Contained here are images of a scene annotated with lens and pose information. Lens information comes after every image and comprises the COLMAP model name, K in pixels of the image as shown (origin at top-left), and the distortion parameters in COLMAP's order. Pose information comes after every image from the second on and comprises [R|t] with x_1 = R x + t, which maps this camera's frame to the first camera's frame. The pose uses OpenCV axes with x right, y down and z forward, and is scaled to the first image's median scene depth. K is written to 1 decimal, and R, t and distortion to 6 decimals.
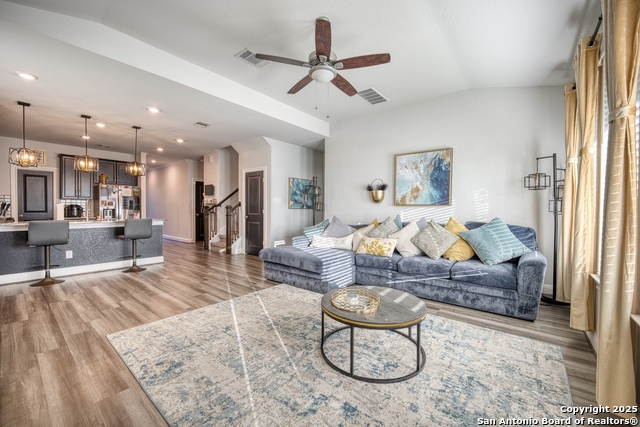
lens RADIAL K [[258.9, 0, 320.2], [0, 258.9, 212.5], [0, 0, 1]] dist [-0.011907, -0.000338]
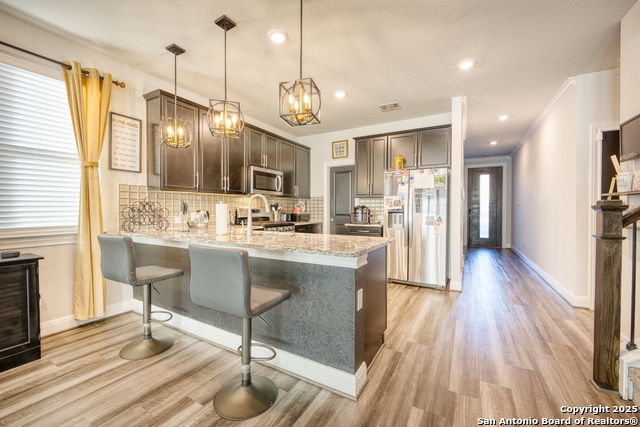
lens RADIAL K [[258.9, 0, 320.2], [0, 258.9, 212.5], [0, 0, 1]] dist [-0.011907, -0.000338]
pose [[0.156458, 0.014551, -0.987577, -0.599283], [-0.015228, 0.999808, 0.012319, -0.038180], [0.987567, 0.013111, 0.156649, 1.677074]]
